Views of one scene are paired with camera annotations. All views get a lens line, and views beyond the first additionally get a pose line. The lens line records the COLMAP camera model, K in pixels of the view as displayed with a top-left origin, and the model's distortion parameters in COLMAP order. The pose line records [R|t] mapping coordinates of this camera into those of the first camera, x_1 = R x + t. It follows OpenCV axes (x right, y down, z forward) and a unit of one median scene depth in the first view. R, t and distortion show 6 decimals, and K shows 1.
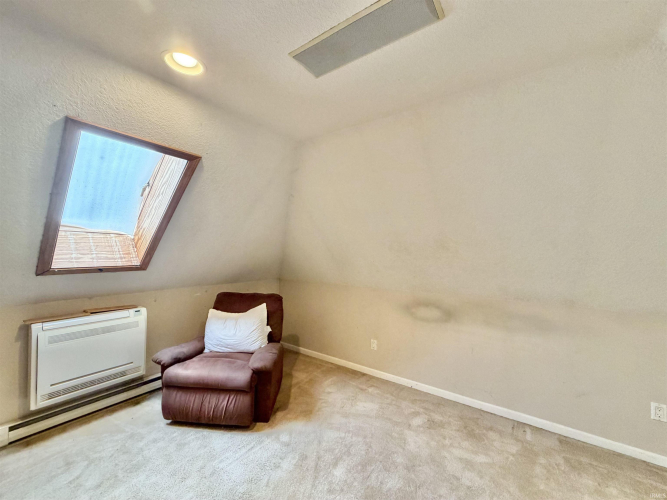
lens RADIAL K [[265.4, 0, 332.3], [0, 265.4, 249.9], [0, 0, 1]] dist [-0.002177, 0.000479]
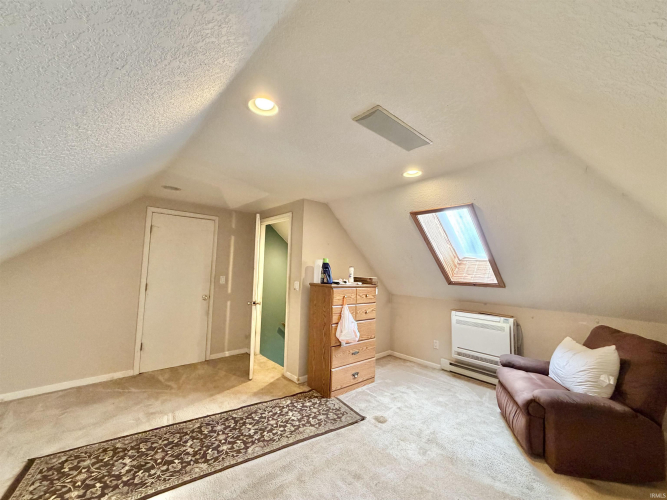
lens RADIAL K [[265.4, 0, 331.7], [0, 265.4, 251.0], [0, 0, 1]] dist [-0.002177, 0.000479]
pose [[-0.207921, -0.082852, -0.974630, 0.863983], [-0.026025, 0.996522, -0.079161, 0.023428], [0.977799, 0.008906, -0.209355, 0.502077]]
